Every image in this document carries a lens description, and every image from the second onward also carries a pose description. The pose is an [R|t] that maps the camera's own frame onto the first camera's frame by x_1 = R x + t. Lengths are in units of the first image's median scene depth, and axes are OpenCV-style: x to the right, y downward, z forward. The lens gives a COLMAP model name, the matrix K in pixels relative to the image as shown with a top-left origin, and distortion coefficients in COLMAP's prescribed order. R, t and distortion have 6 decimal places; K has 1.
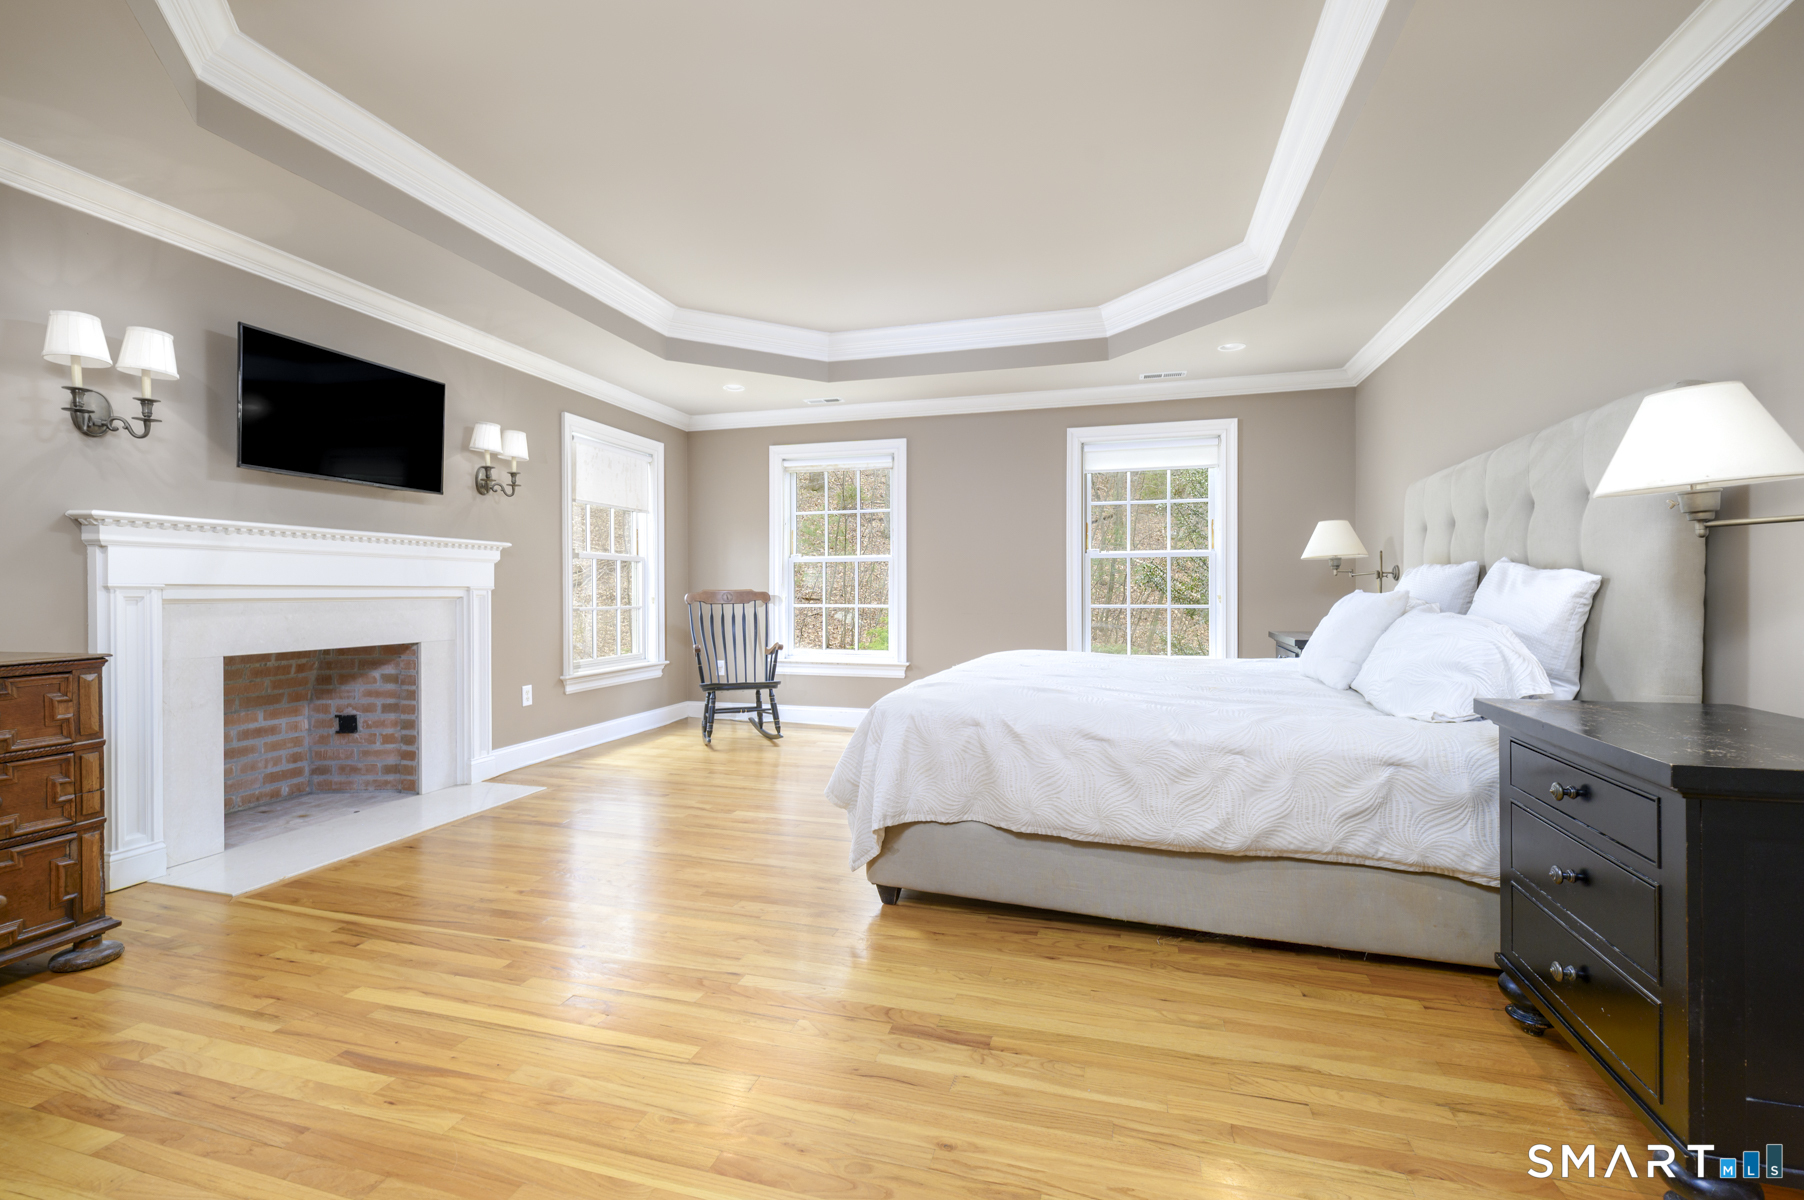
lens RADIAL K [[792.3, 0, 900.1], [0, 792.3, 597.1], [0, 0, 1]] dist [0.001211, -0.000522]
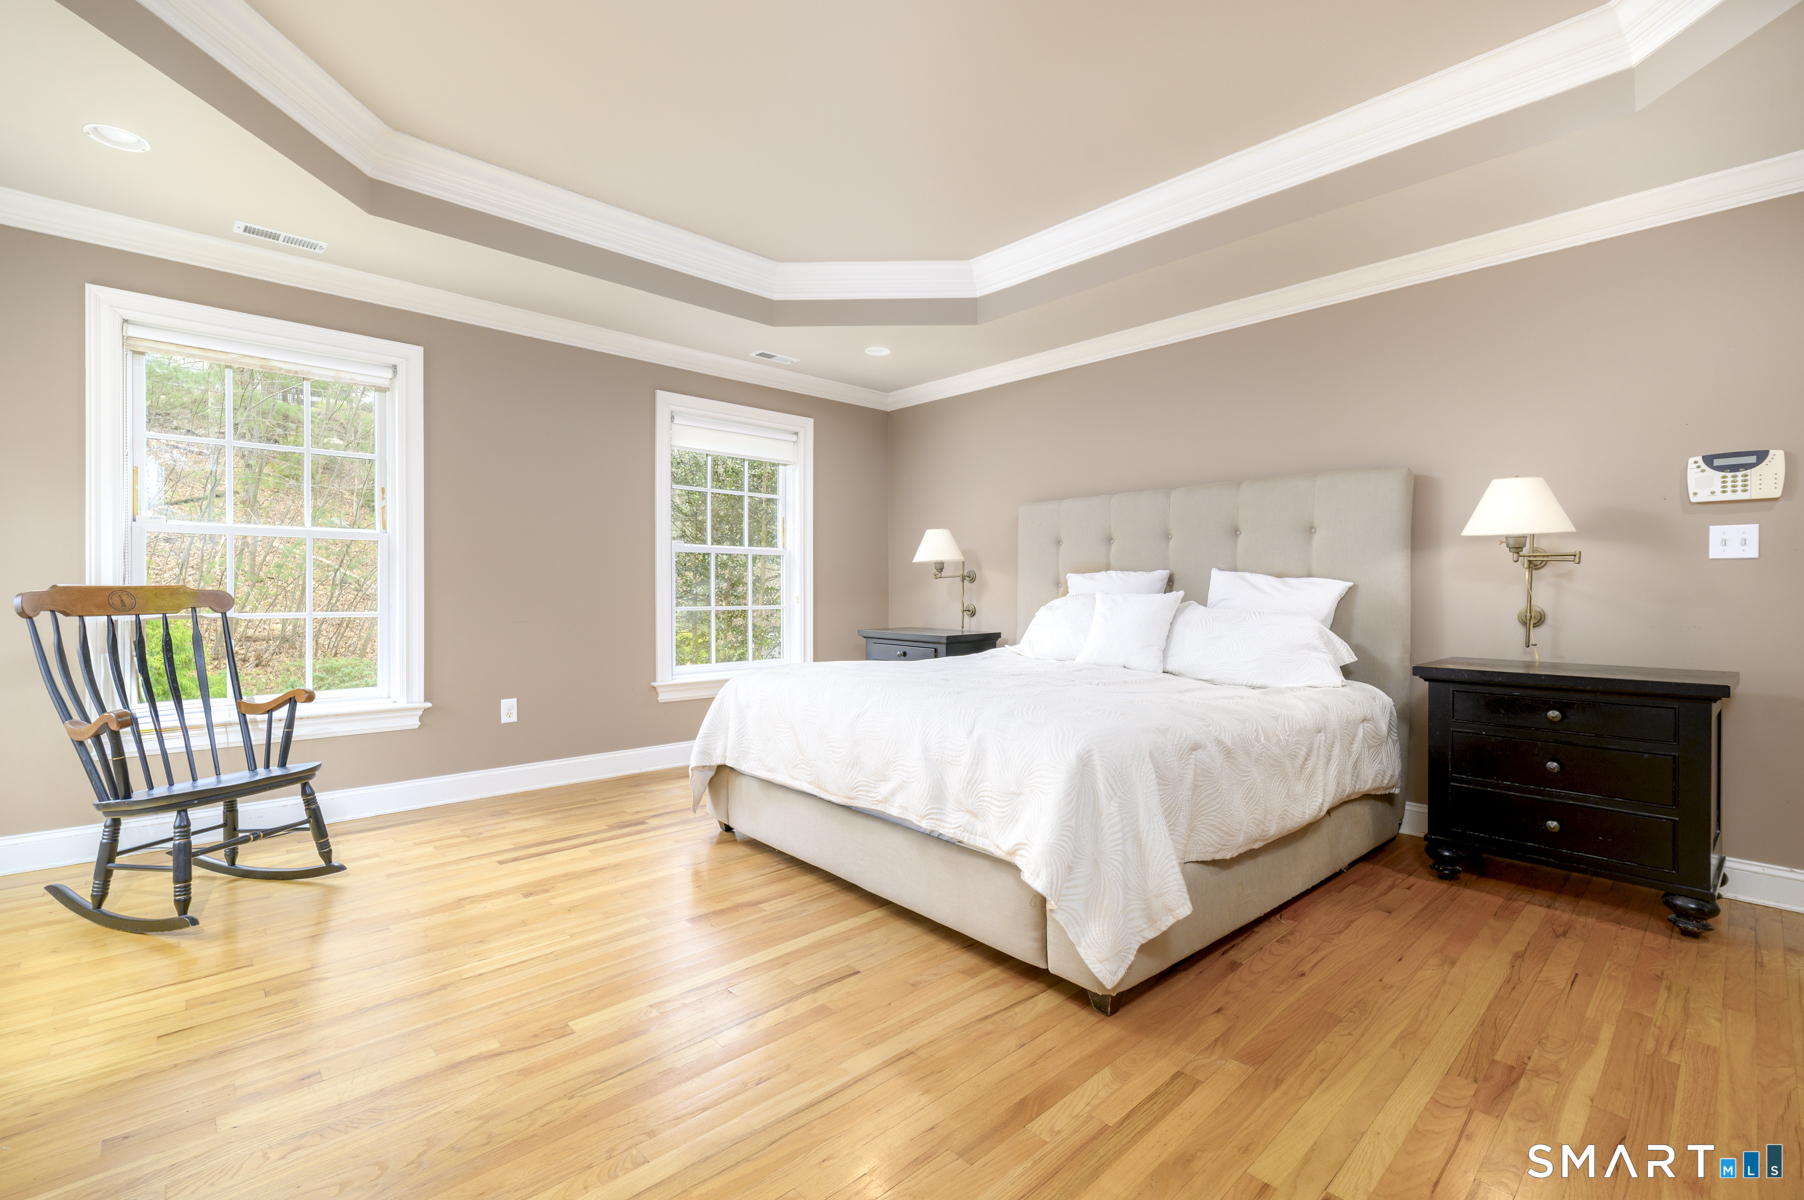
lens RADIAL K [[792.3, 0, 897.7], [0, 792.3, 595.0], [0, 0, 1]] dist [0.001211, -0.000522]
pose [[0.517436, 0.000987, 0.855721, -0.372231], [0.005124, 0.999978, -0.004252, 0.001170], [-0.855707, 0.006585, 0.517419, 0.392164]]
